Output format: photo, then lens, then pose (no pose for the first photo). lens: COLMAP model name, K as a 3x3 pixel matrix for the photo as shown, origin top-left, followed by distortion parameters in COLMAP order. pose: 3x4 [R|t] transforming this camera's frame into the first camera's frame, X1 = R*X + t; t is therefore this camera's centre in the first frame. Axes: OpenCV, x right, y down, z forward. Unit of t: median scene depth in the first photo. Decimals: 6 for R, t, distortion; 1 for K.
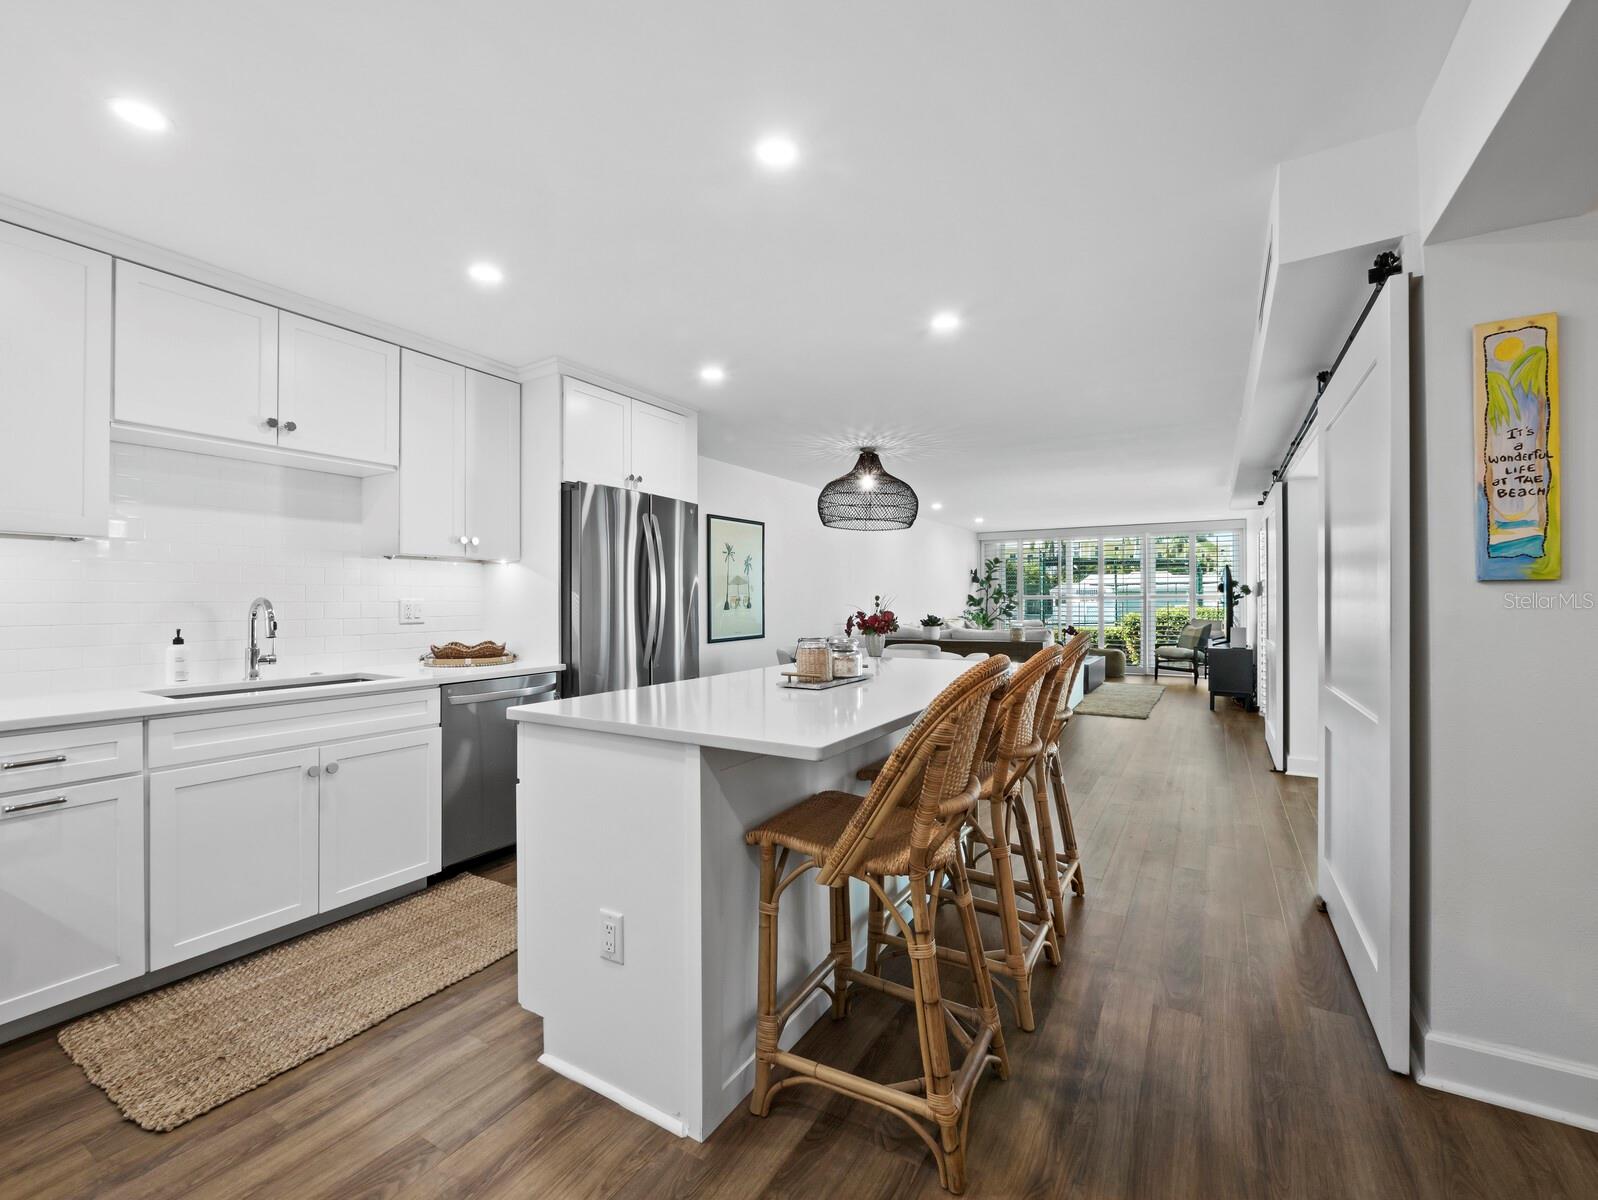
lens RADIAL K [[698.1, 0, 799.9], [0, 698.1, 600.4], [0, 0, 1]] dist [-0.005025, -0.000367]
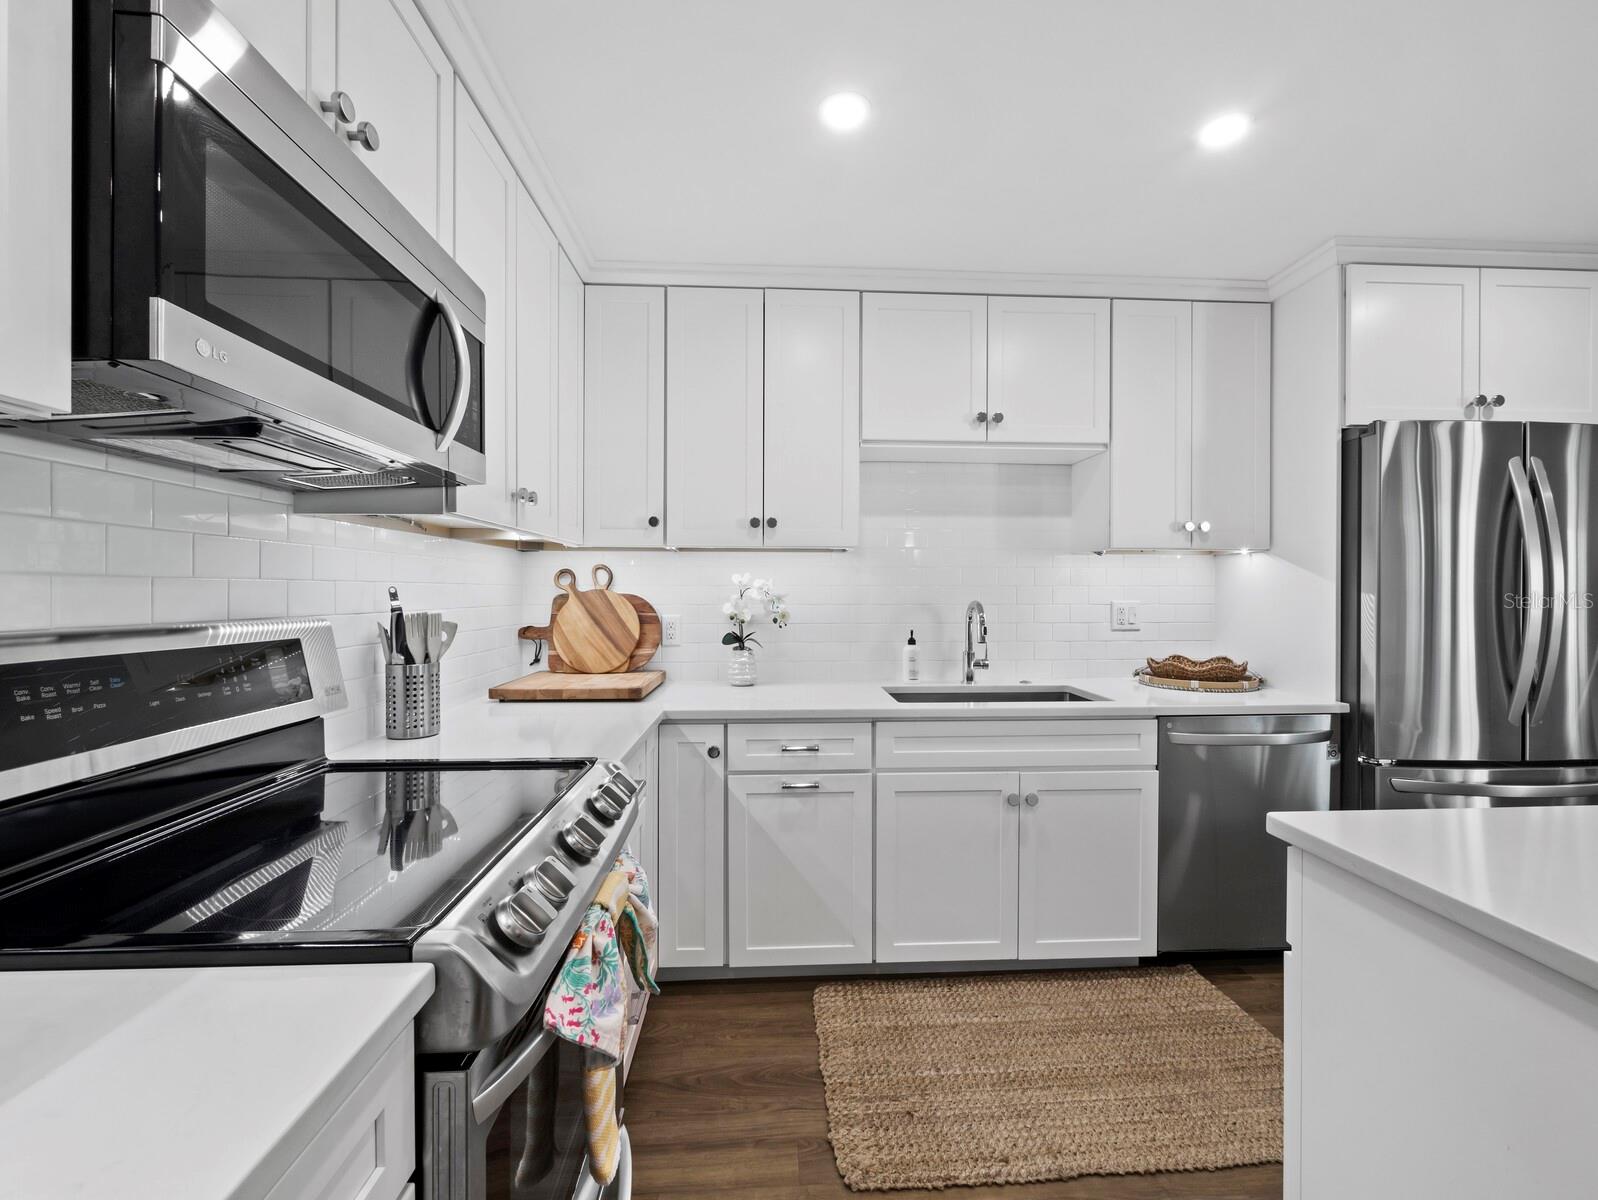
lens RADIAL K [[698.1, 0, 799.9], [0, 698.1, 600.4], [0, 0, 1]] dist [-0.005025, -0.000367]
pose [[0.575461, 0.009700, -0.817772, -0.114040], [0.001673, 0.999914, 0.013038, -0.017617], [0.817828, -0.008871, 0.575395, 0.233786]]
